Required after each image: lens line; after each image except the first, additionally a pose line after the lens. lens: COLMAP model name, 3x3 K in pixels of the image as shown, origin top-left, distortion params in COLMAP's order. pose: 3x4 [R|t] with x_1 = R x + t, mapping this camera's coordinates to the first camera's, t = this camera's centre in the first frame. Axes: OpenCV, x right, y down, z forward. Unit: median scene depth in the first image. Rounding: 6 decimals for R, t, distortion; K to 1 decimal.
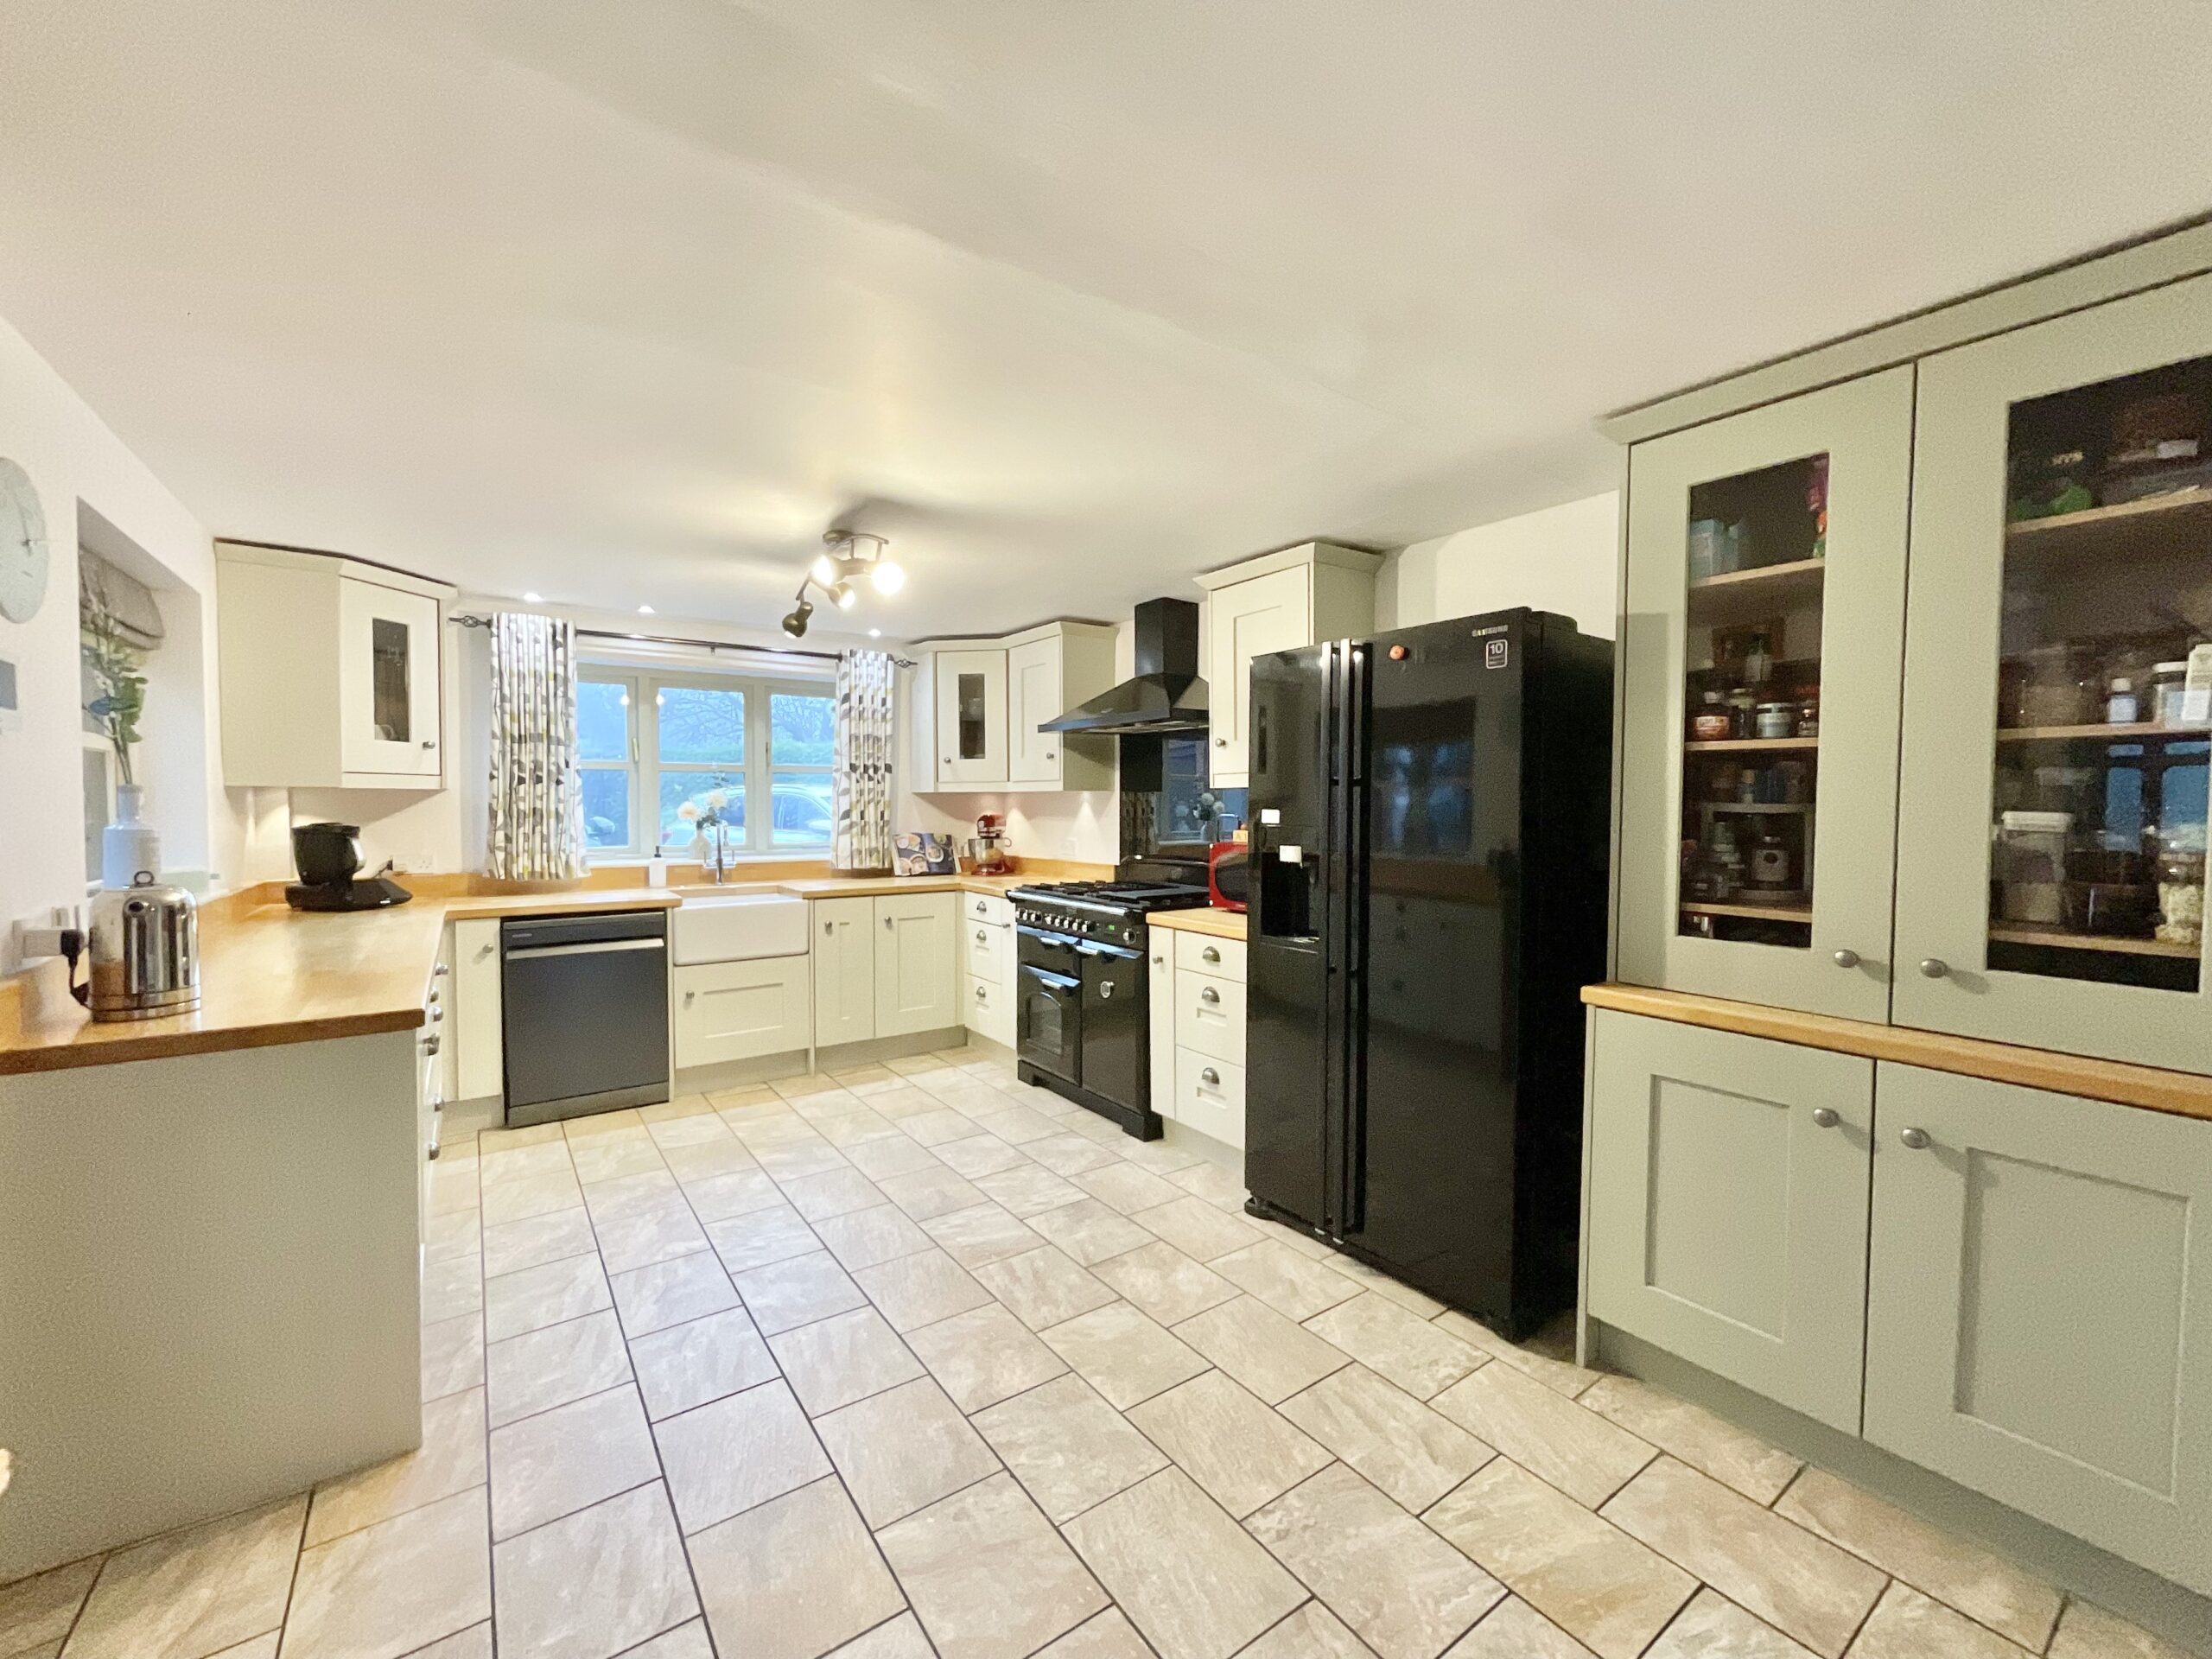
lens RADIAL K [[900.1, 0, 1104.7], [0, 900.1, 829.9], [0, 0, 1]] dist [-0.005231, 0.001941]
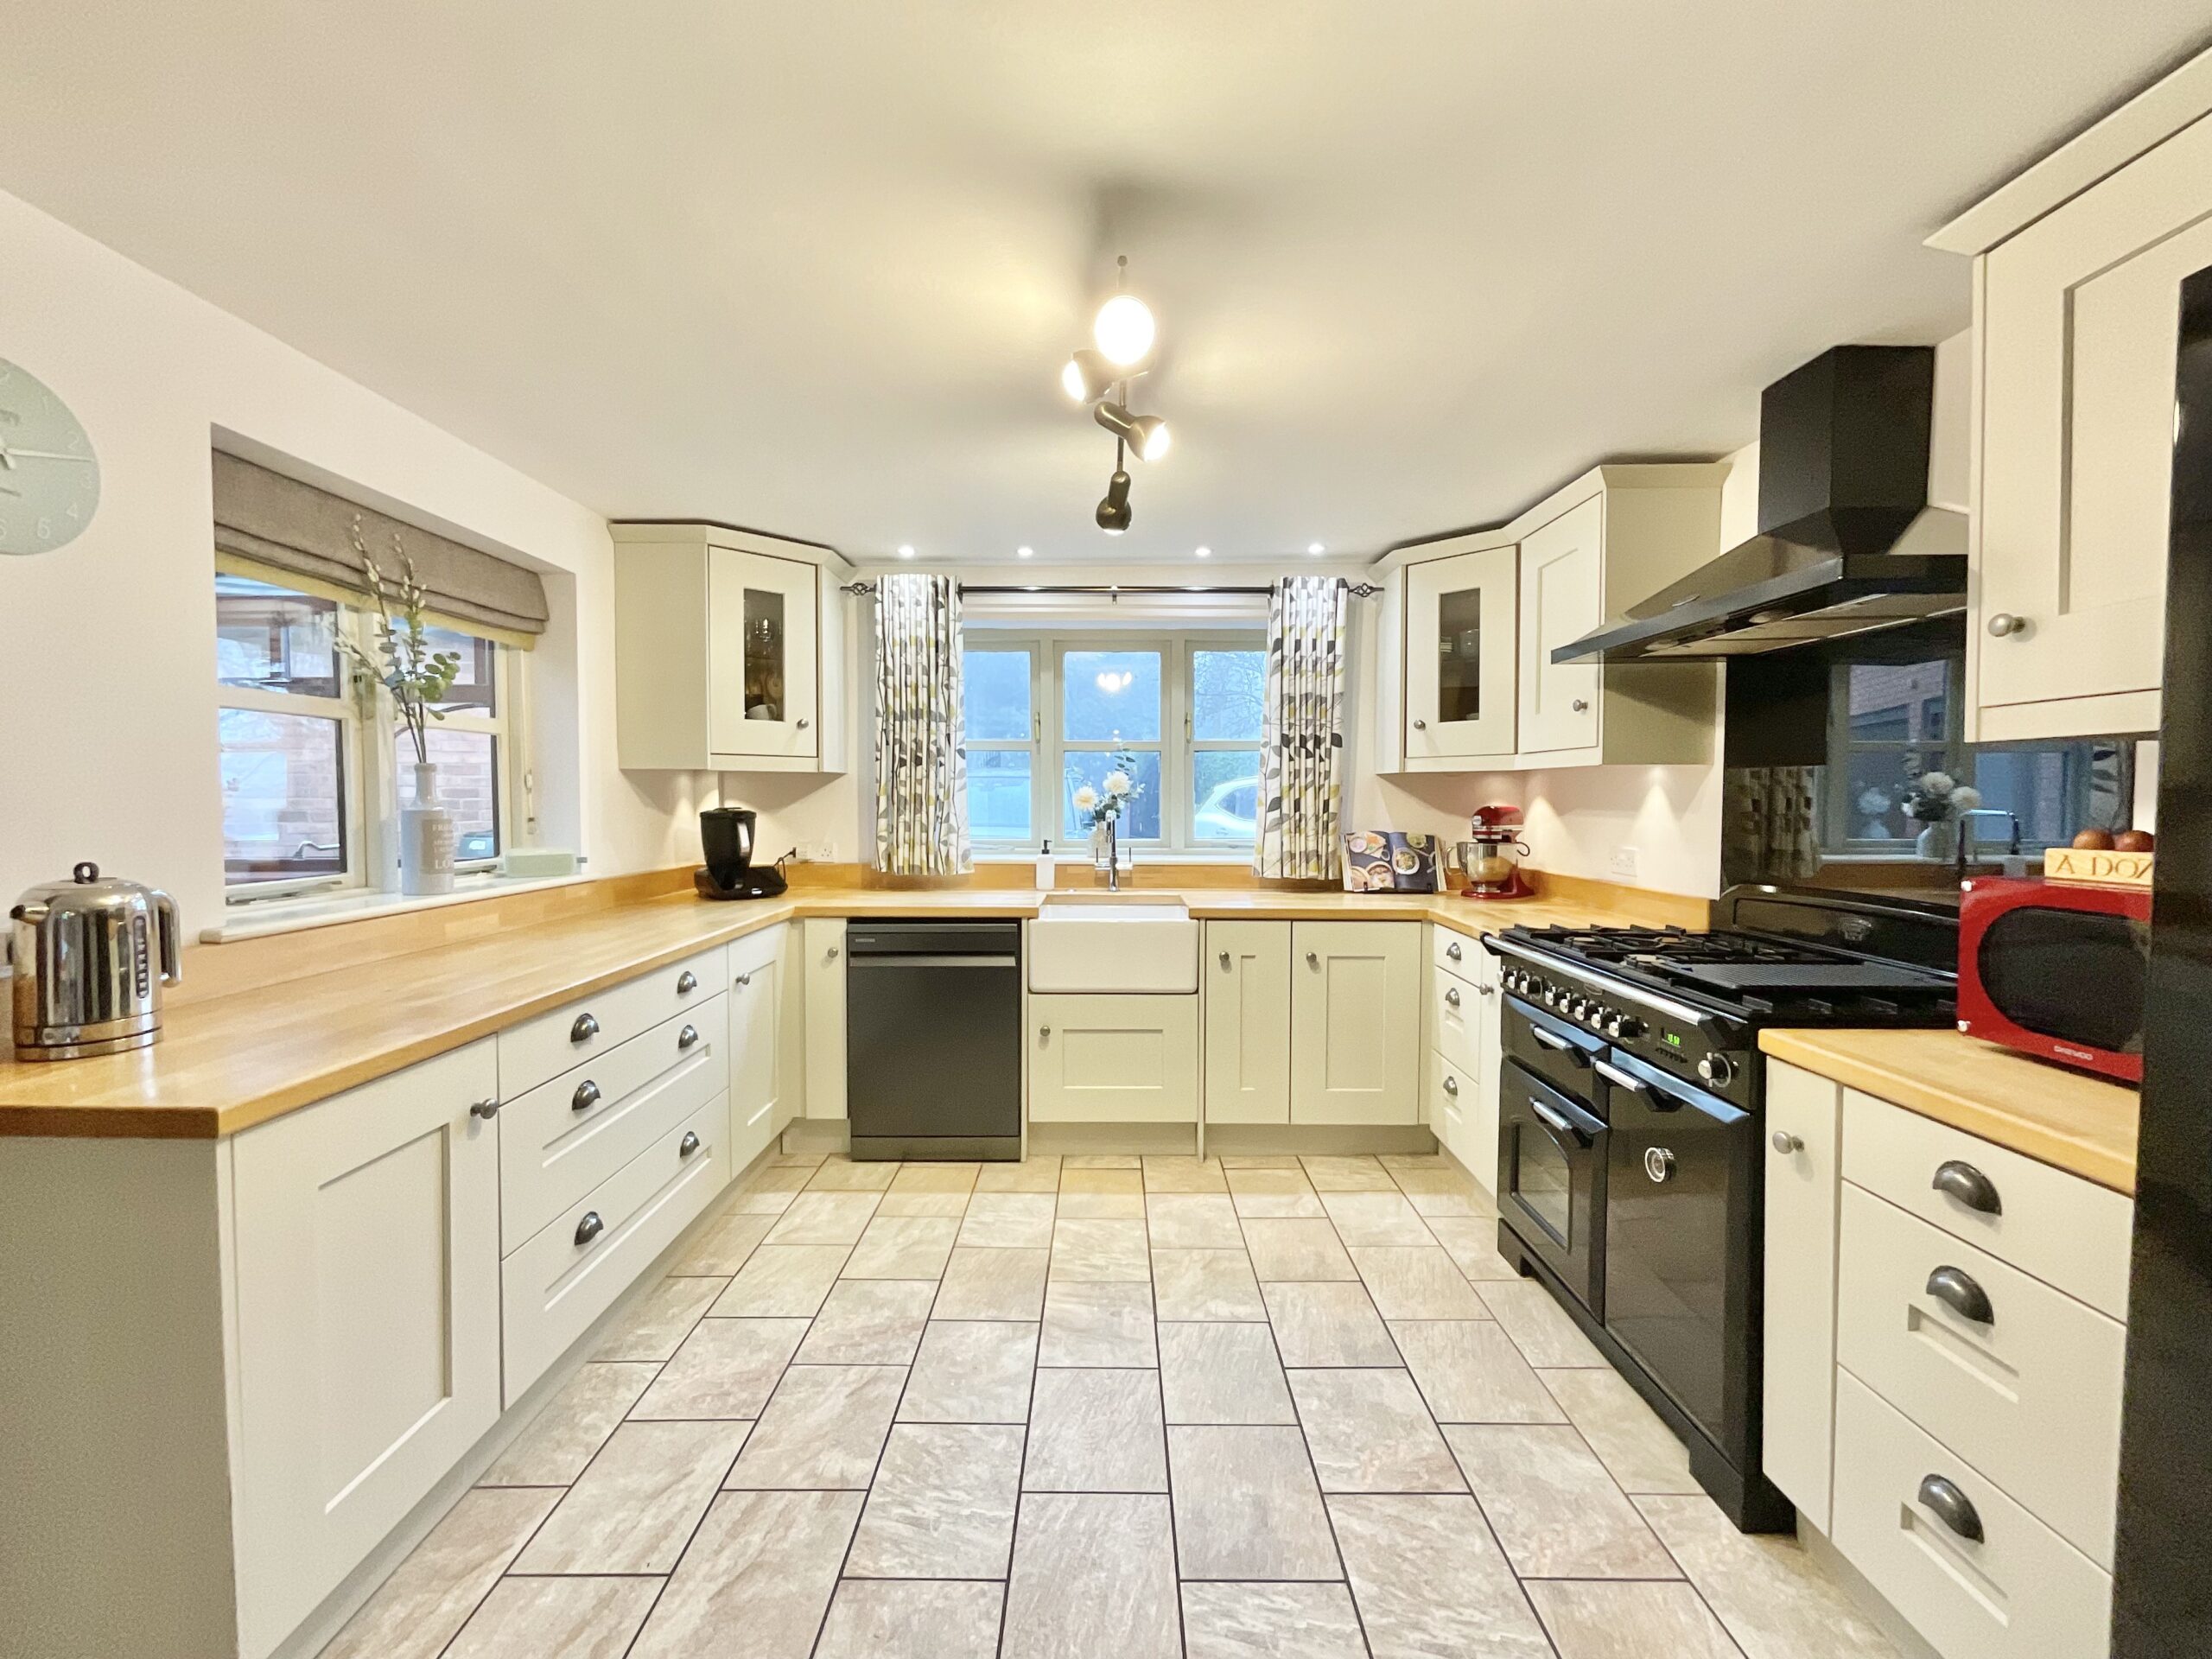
lens RADIAL K [[900.1, 0, 1101.6], [0, 900.1, 829.1], [0, 0, 1]] dist [-0.005231, 0.001941]
pose [[0.810892, 0.022571, -0.584760, 0.034250], [-0.019185, 0.999744, 0.011985, -0.003466], [0.584881, 0.001500, 0.811118, 0.396546]]
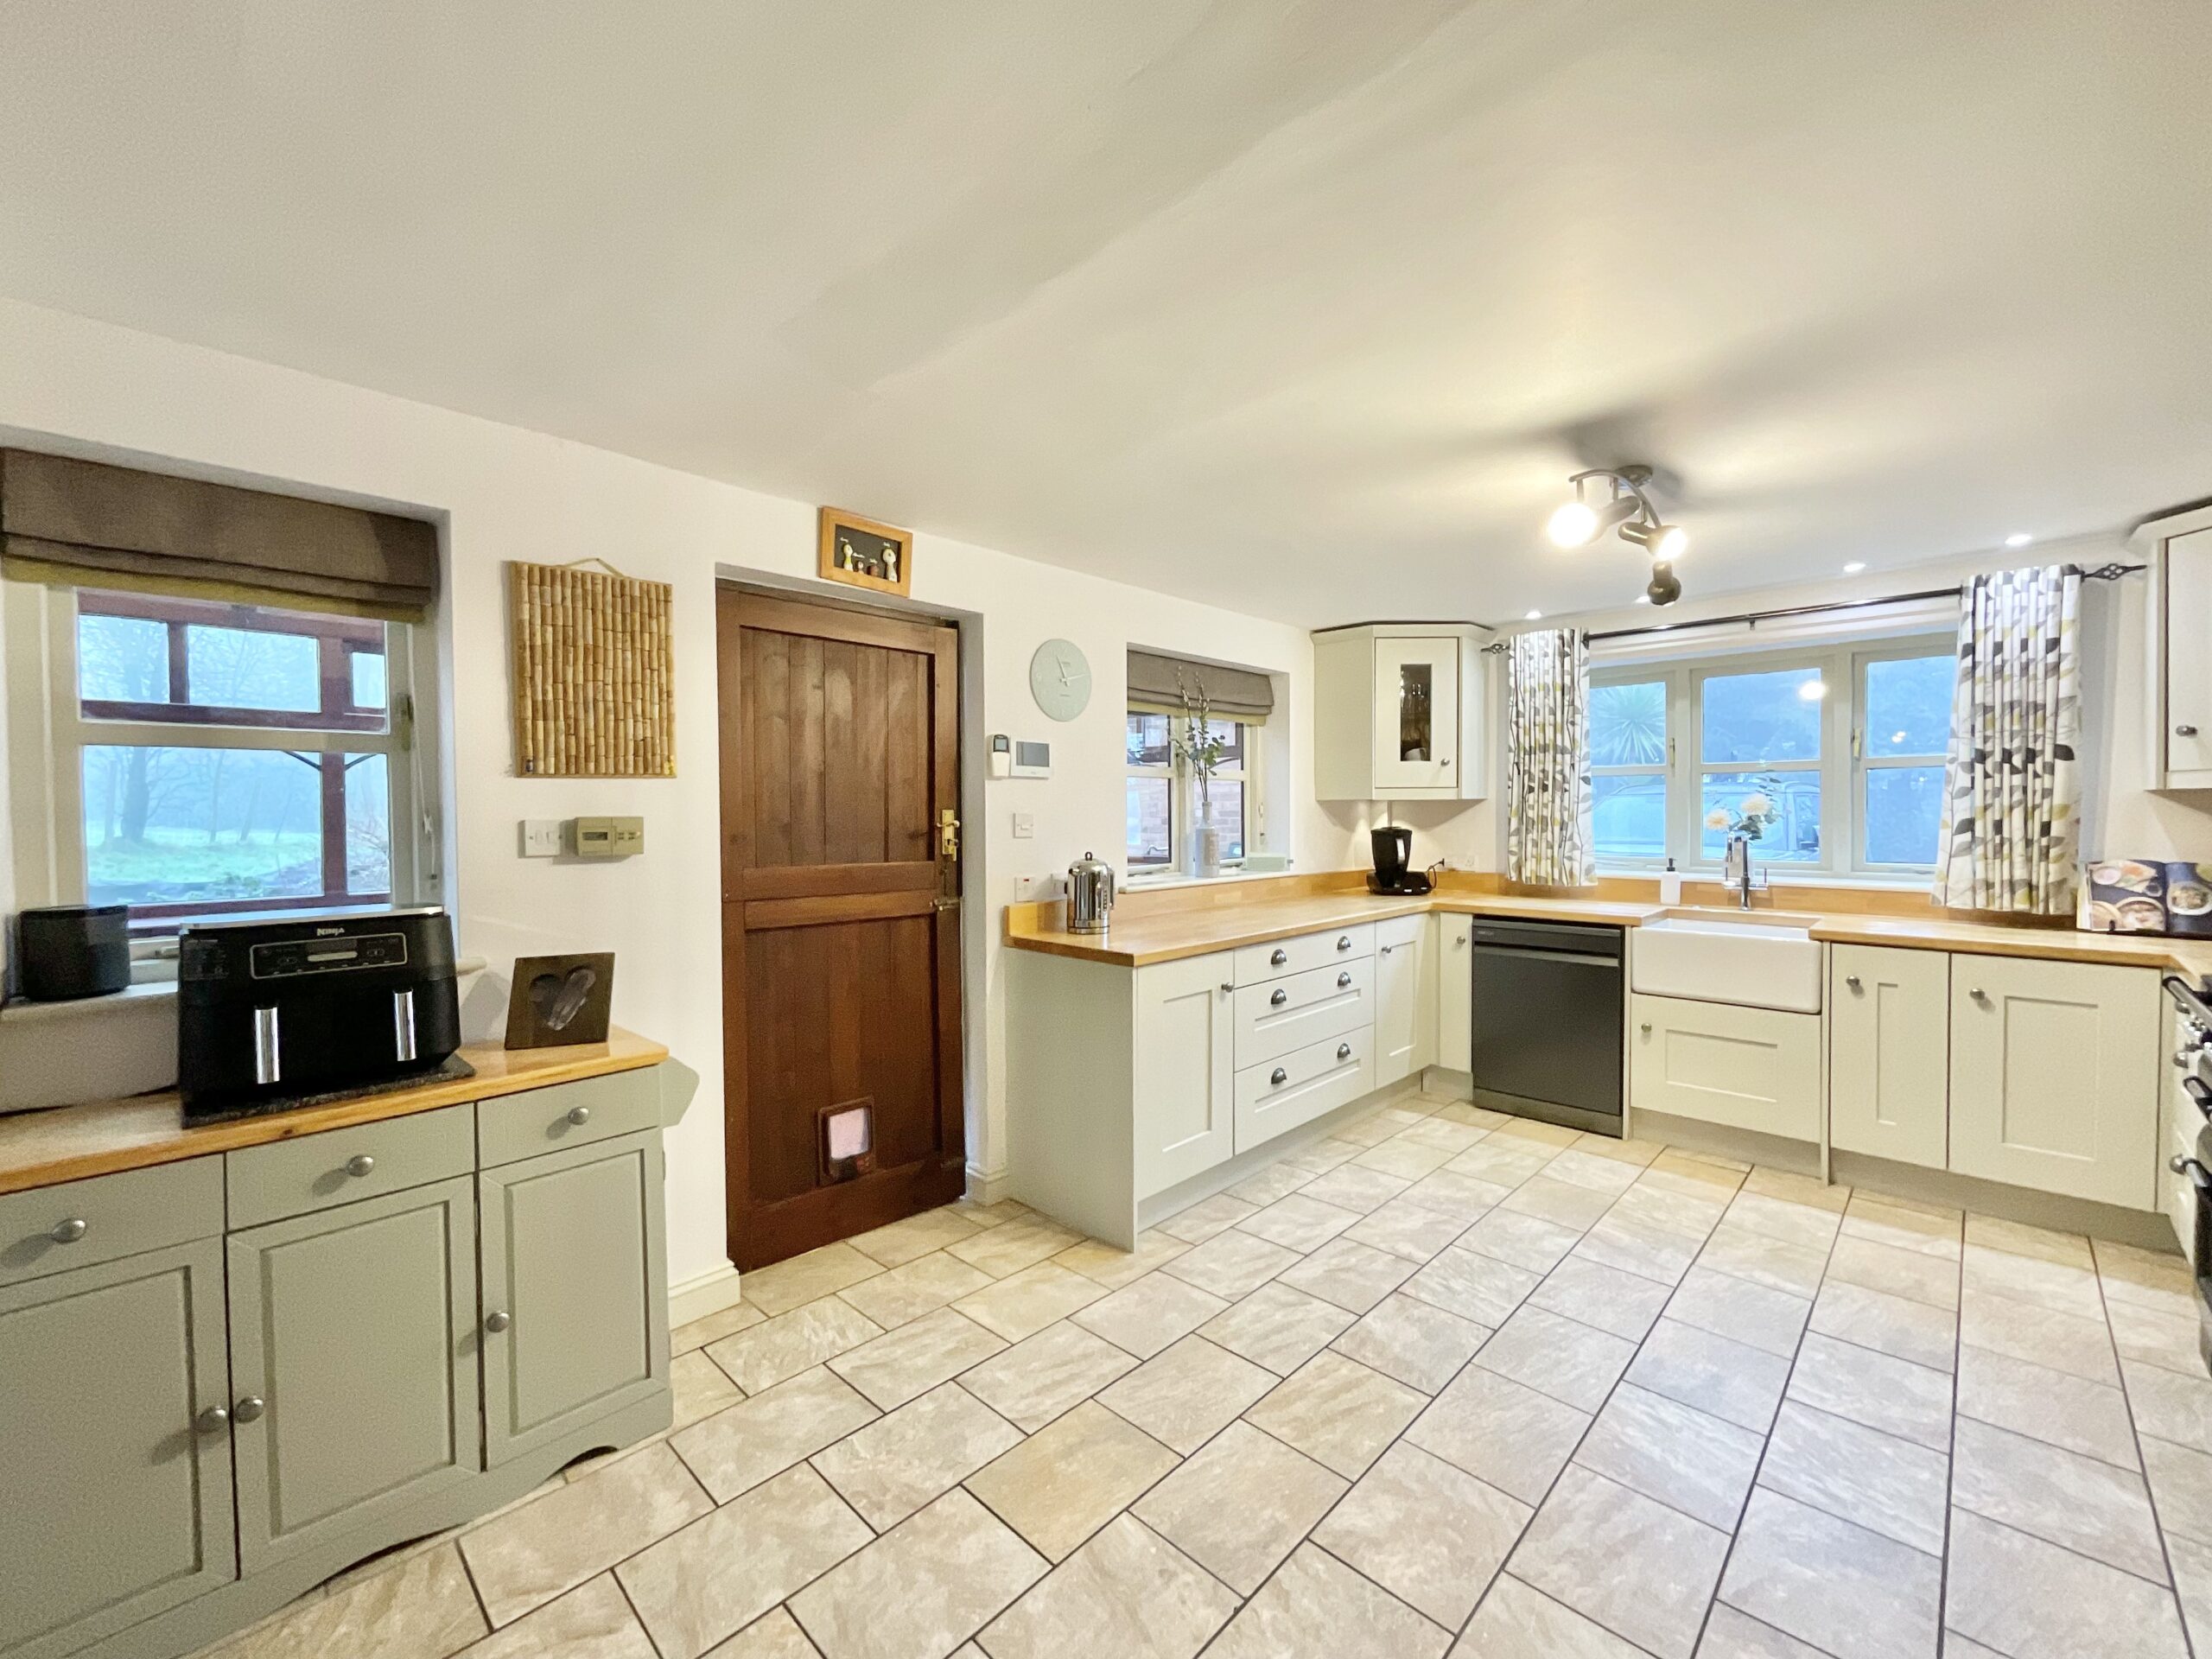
lens RADIAL K [[900.1, 0, 1100.7], [0, 900.1, 829.9], [0, 0, 1]] dist [-0.005231, 0.001941]
pose [[0.177280, 0.019730, -0.983963, 0.310163], [-0.023789, 0.999593, 0.015757, -0.012026], [0.983873, 0.020614, 0.177677, 0.315738]]
